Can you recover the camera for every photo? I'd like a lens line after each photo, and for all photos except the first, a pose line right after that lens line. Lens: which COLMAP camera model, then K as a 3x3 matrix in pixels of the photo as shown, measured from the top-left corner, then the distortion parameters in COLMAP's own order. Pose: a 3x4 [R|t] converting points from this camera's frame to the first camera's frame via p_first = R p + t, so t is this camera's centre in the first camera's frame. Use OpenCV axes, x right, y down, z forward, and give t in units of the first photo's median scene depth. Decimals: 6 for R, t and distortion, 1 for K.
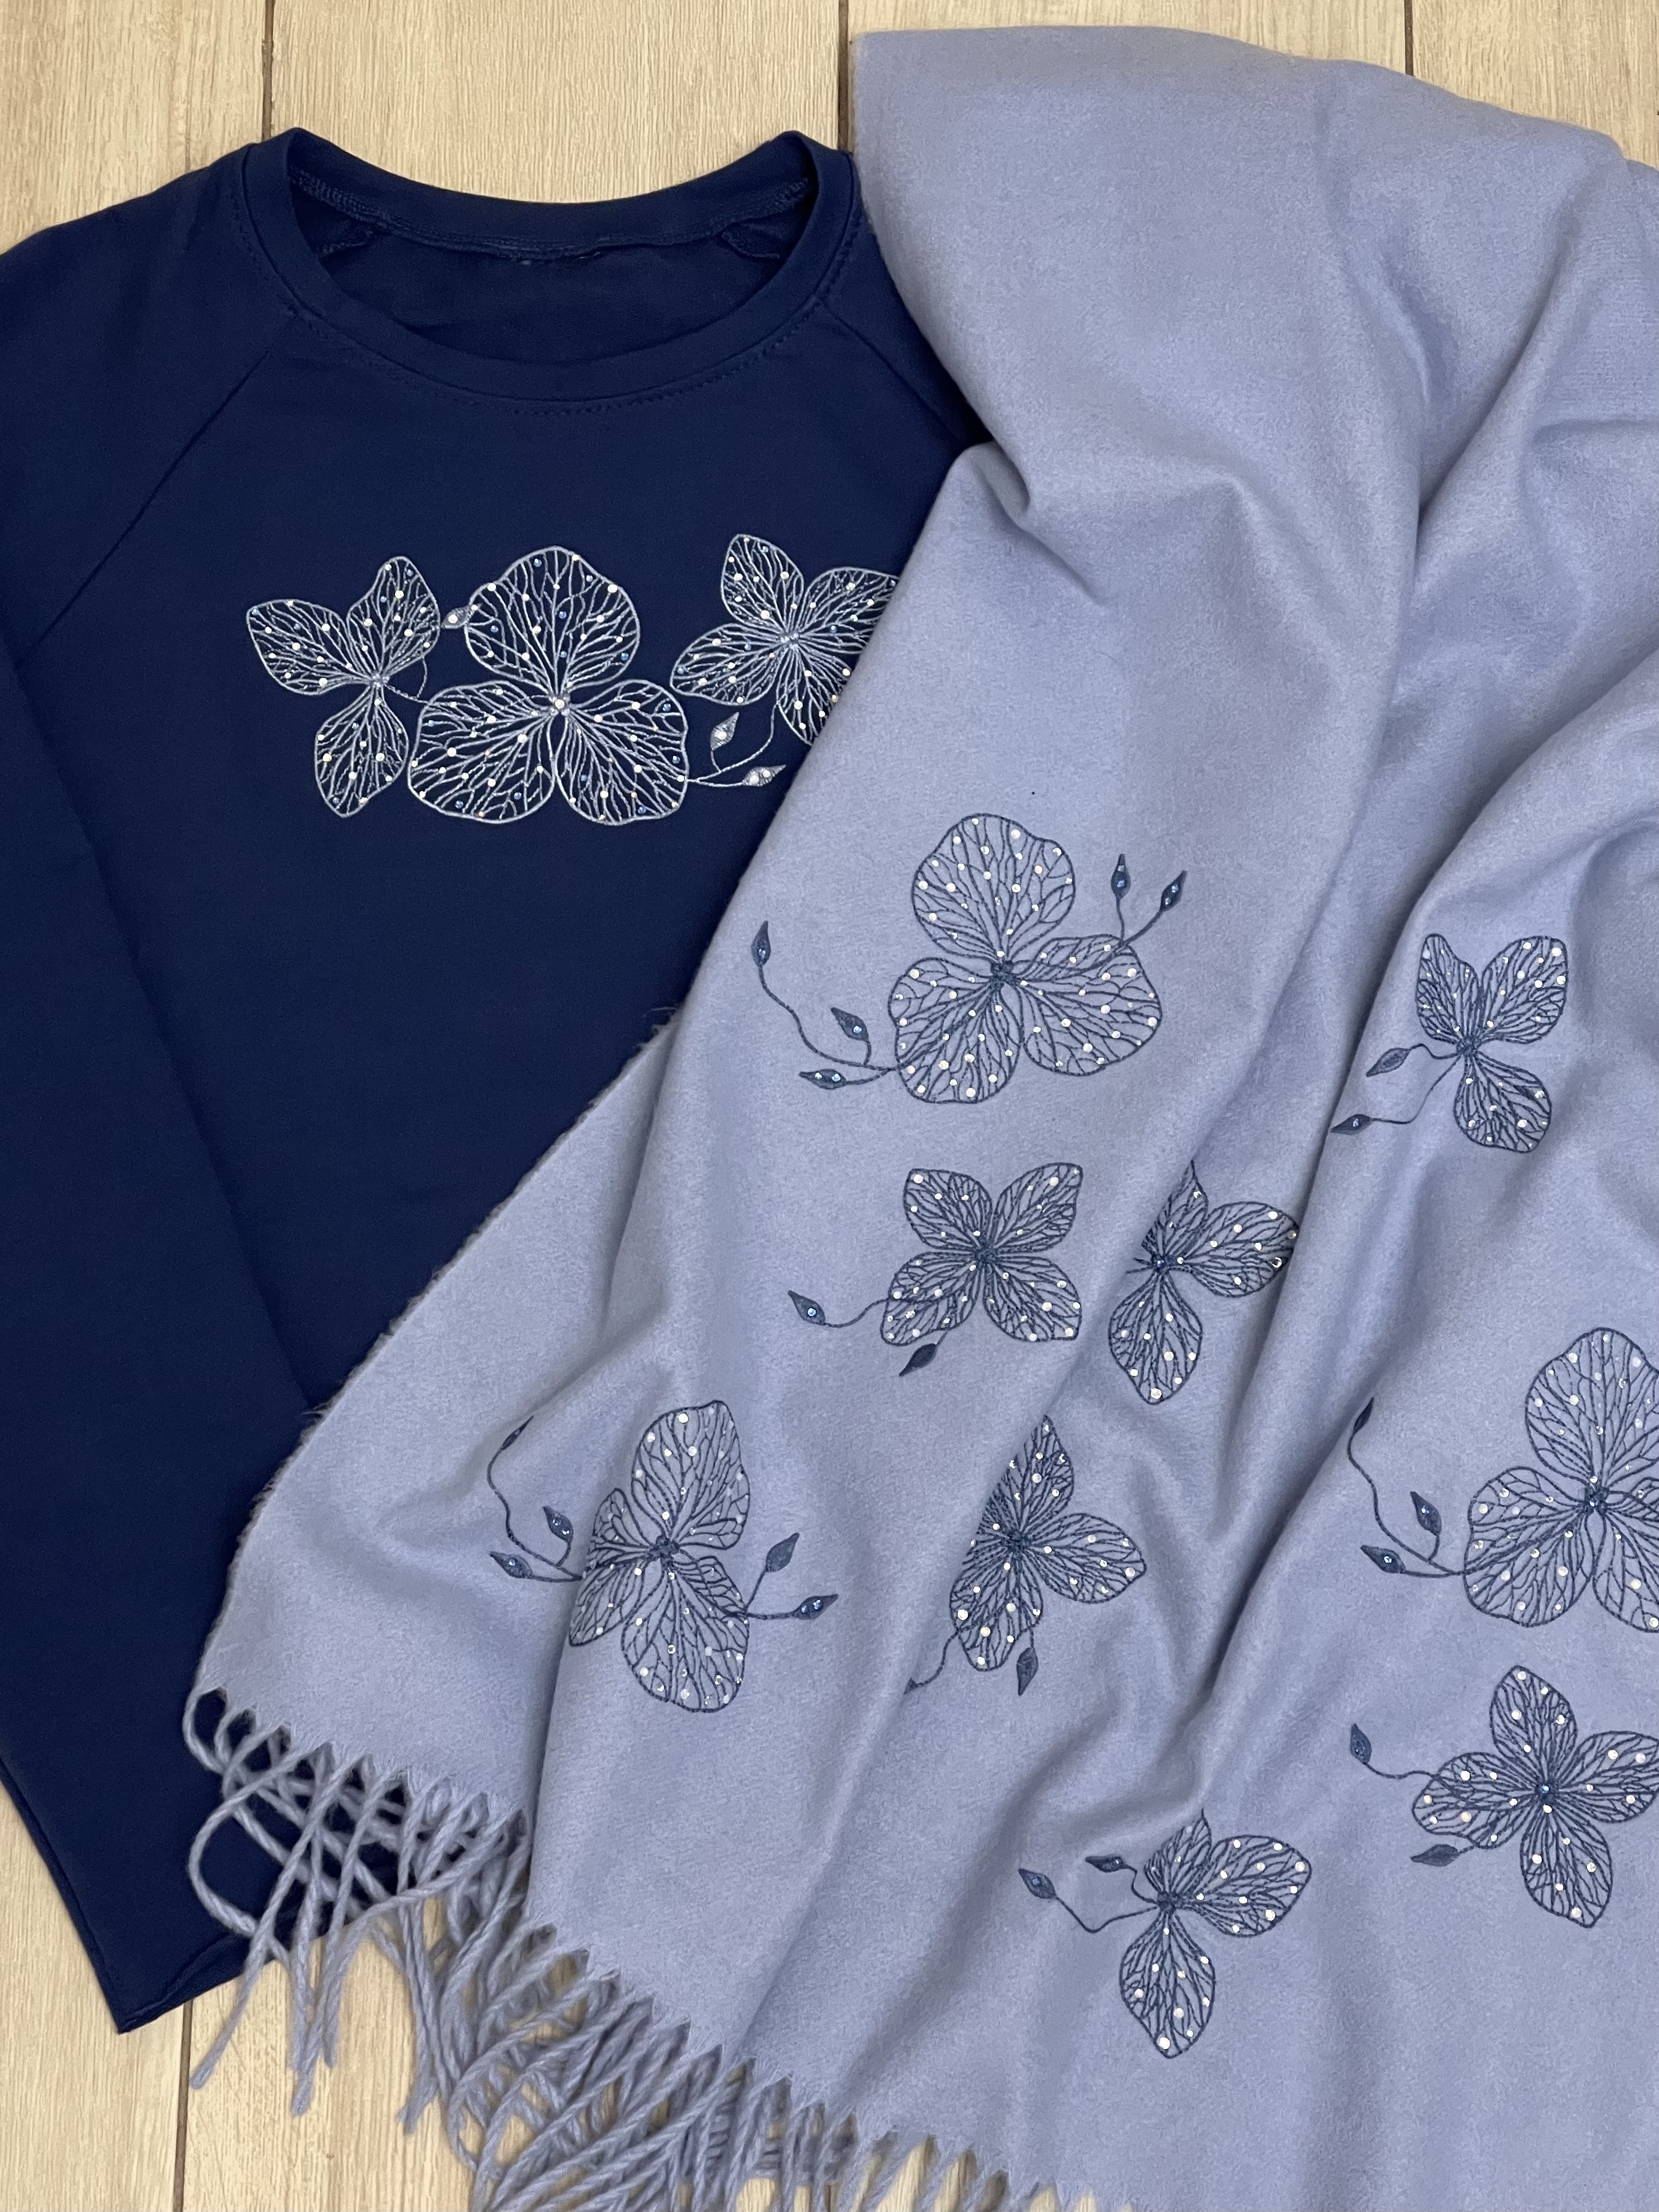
lens RADIAL K [[4348.8, 0, 824.1], [0, 4348.8, 1018.7], [0, 0, 1]] dist [0.166711, 0.457229]
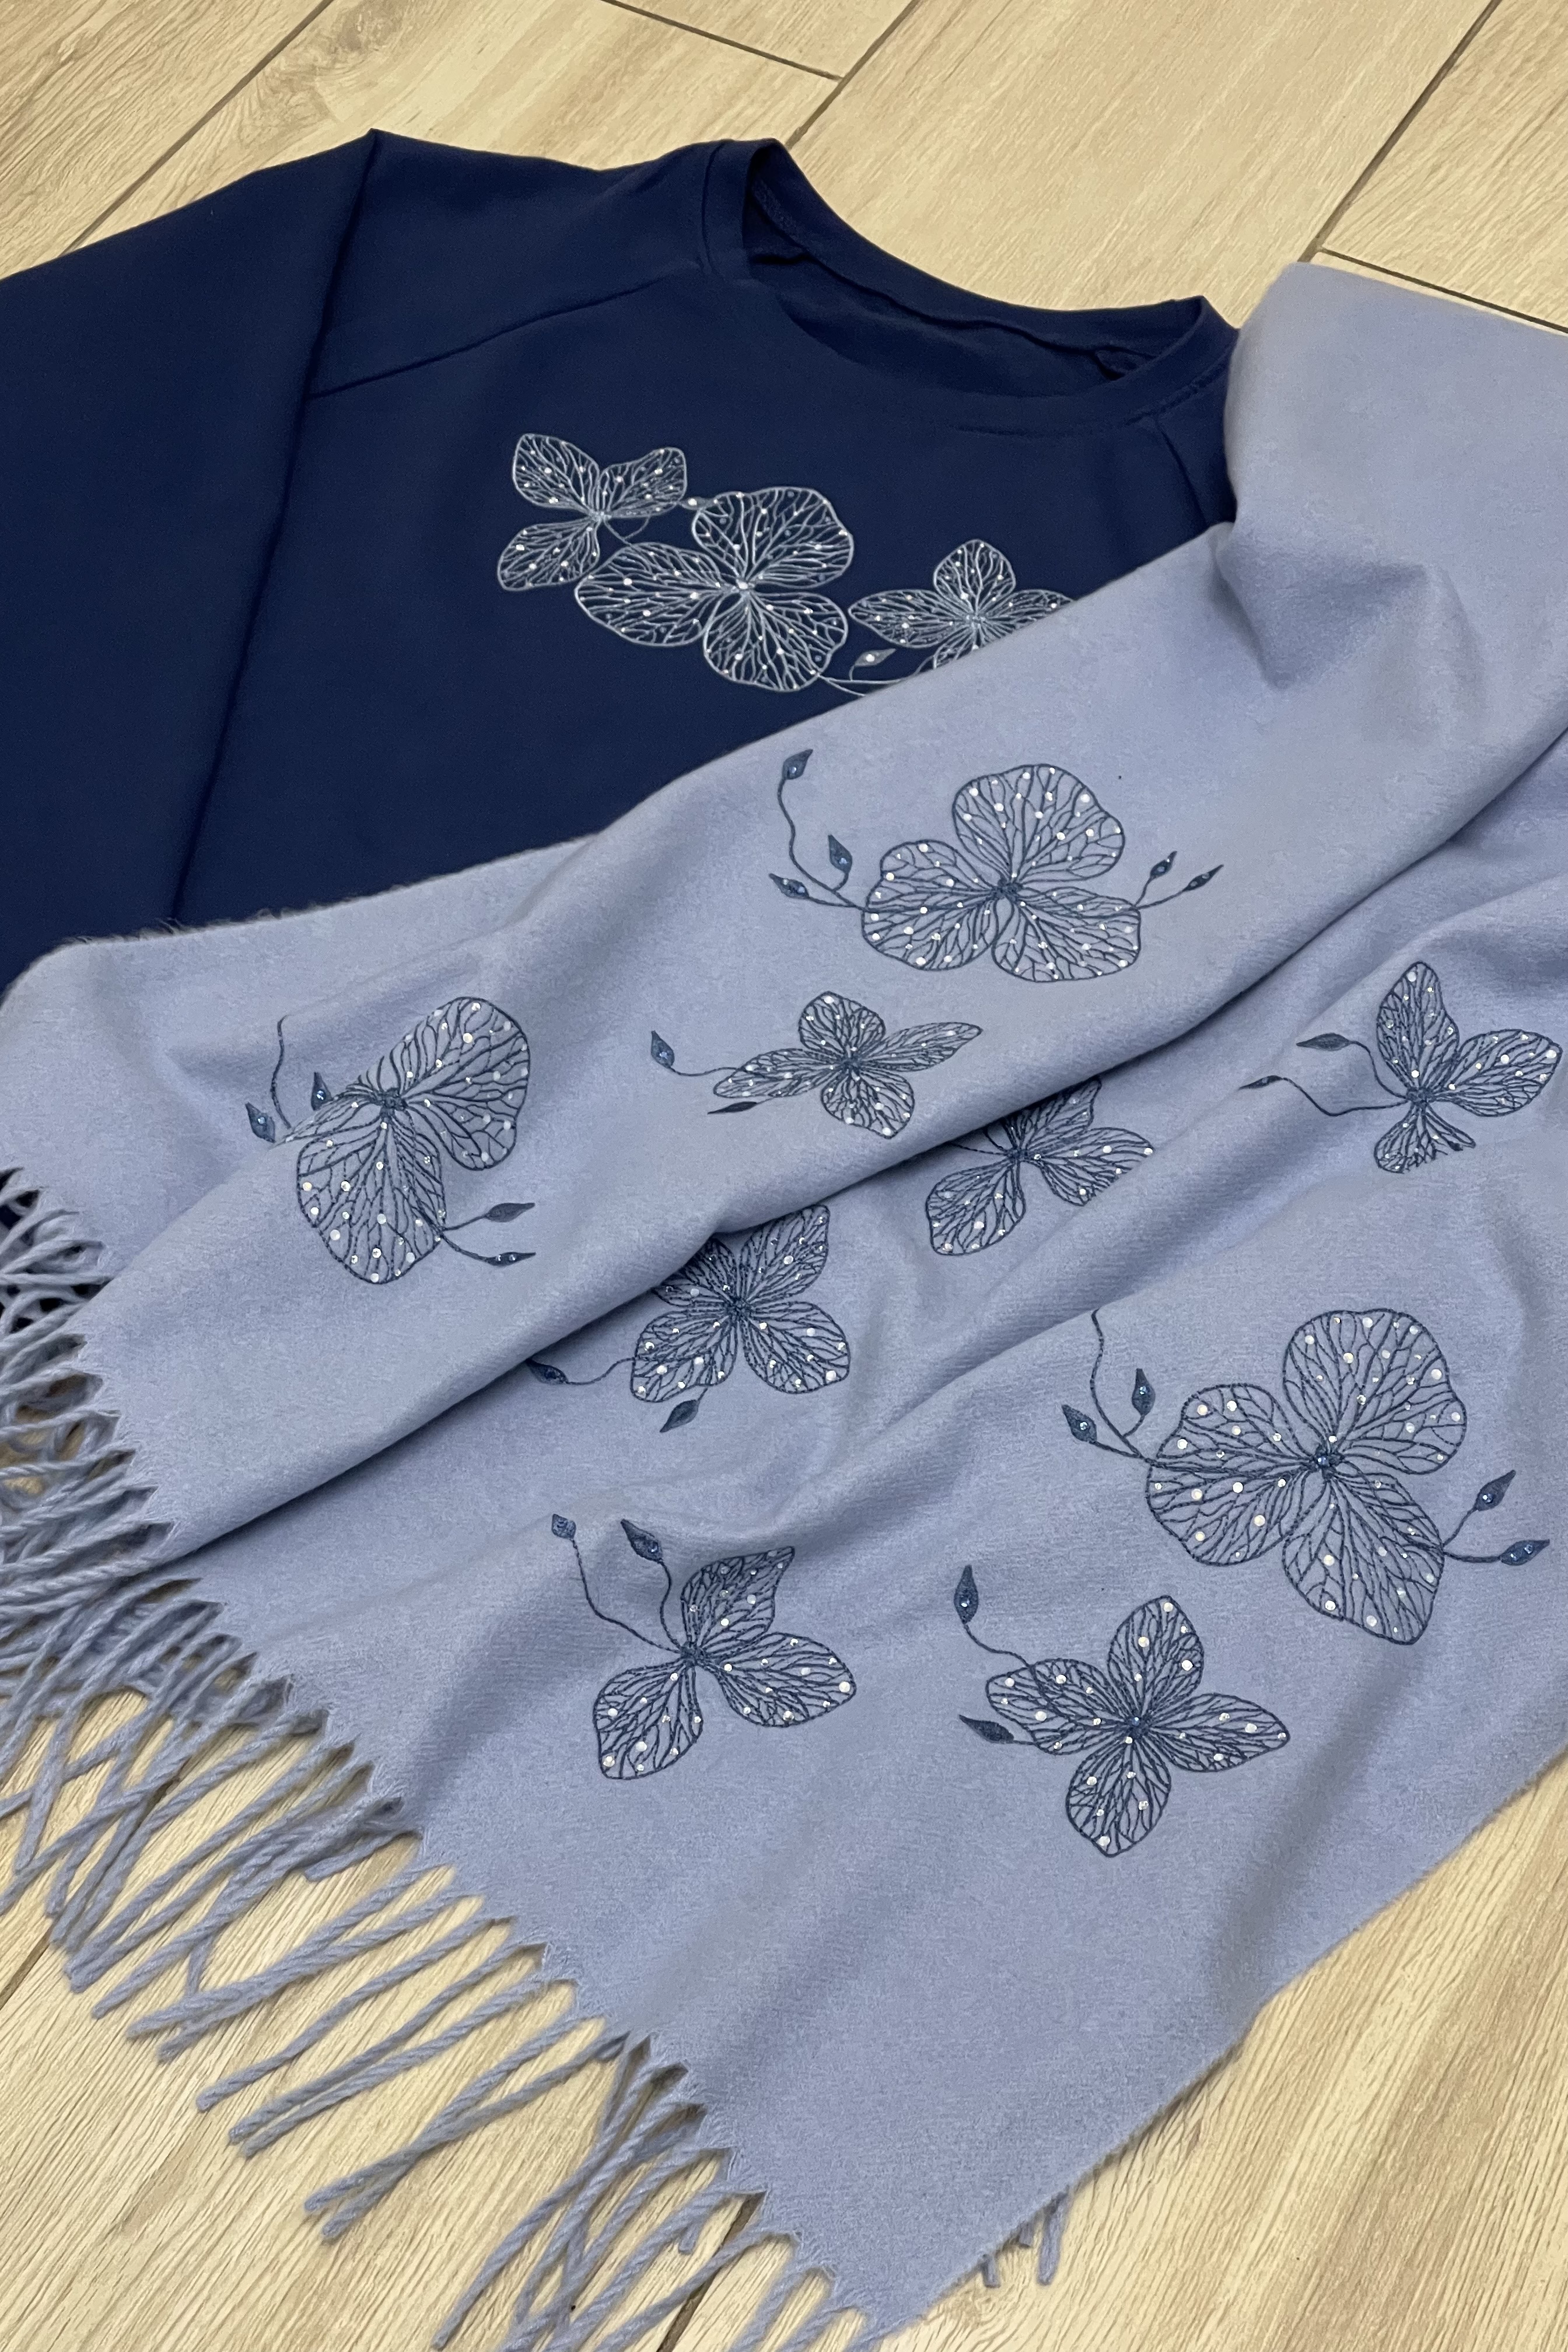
lens RADIAL K [[4201.0, 0, 776.4], [0, 4201.0, 1142.0], [0, 0, 1]] dist [0.117078, 1.090357]
pose [[0.882338, 0.348901, -0.315829, 0.316526], [-0.453570, 0.809430, -0.372958, 0.414993], [0.125516, 0.472326, 0.872442, 0.206946]]
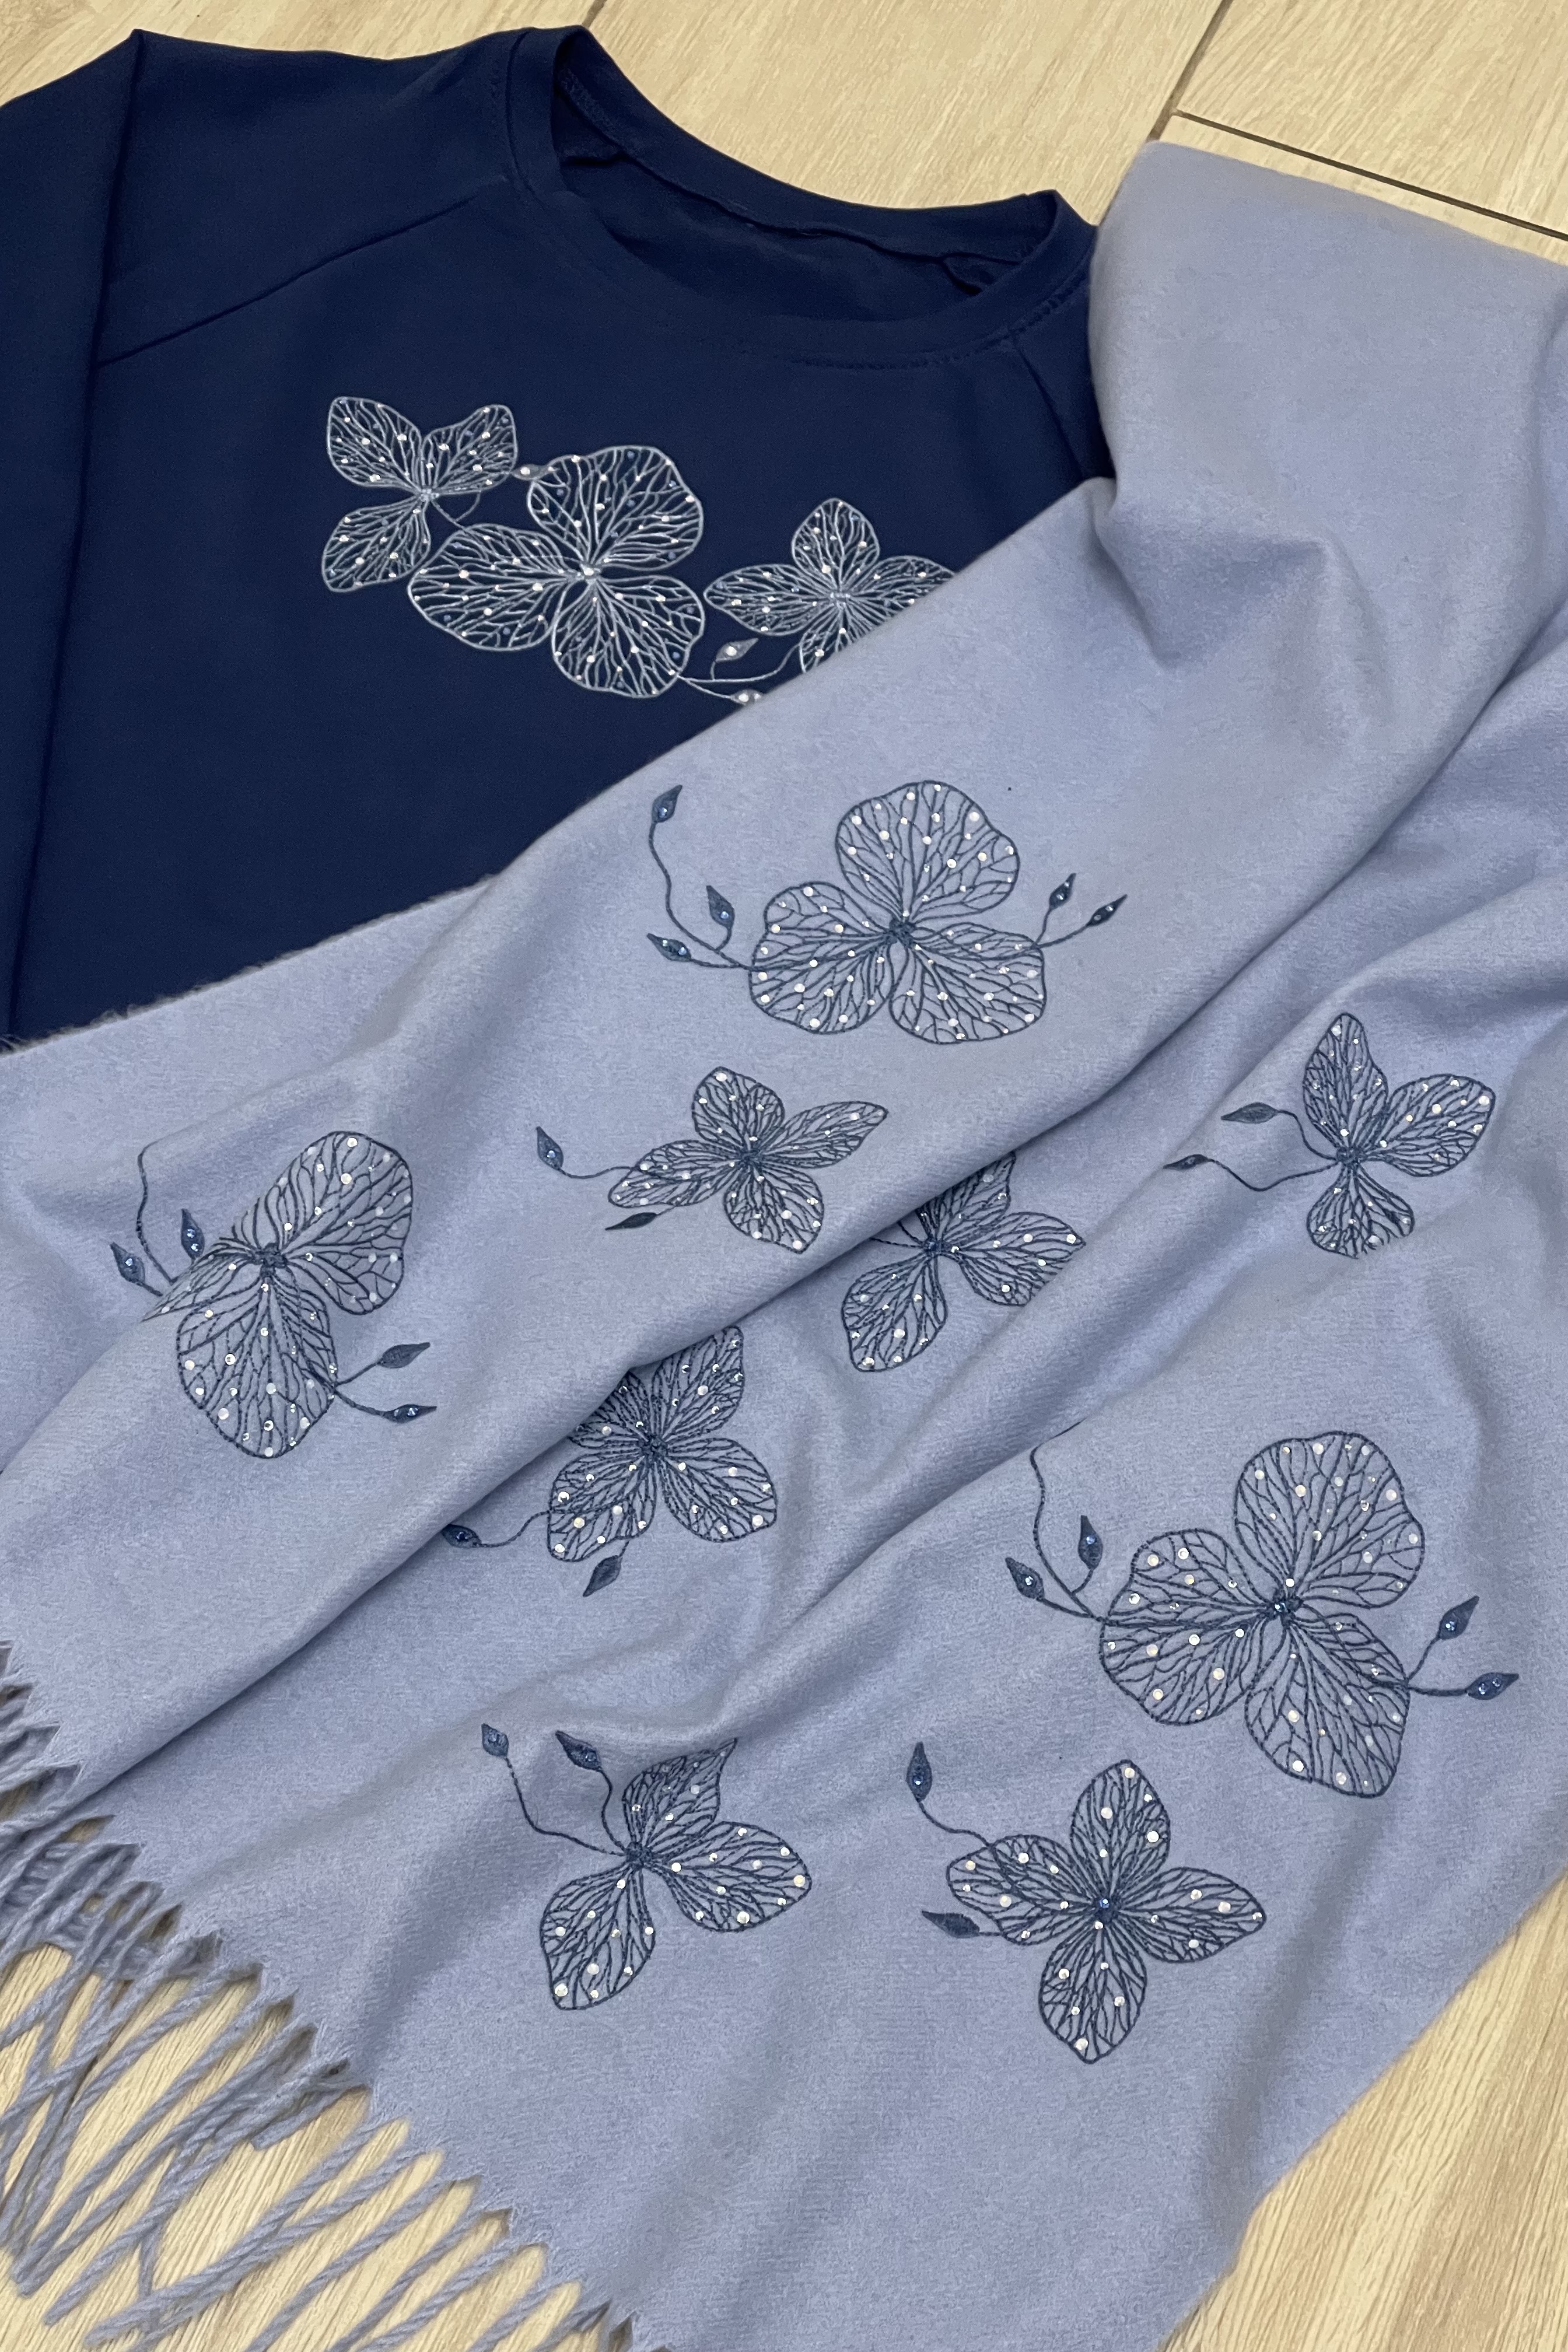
lens RADIAL K [[4201.0, 0, 776.4], [0, 4201.0, 1142.0], [0, 0, 1]] dist [0.117078, 1.090357]
pose [[0.917311, 0.331423, -0.220677, 0.230414], [-0.383689, 0.883880, -0.267467, 0.279270], [0.106407, 0.330022, 0.937957, 0.188530]]
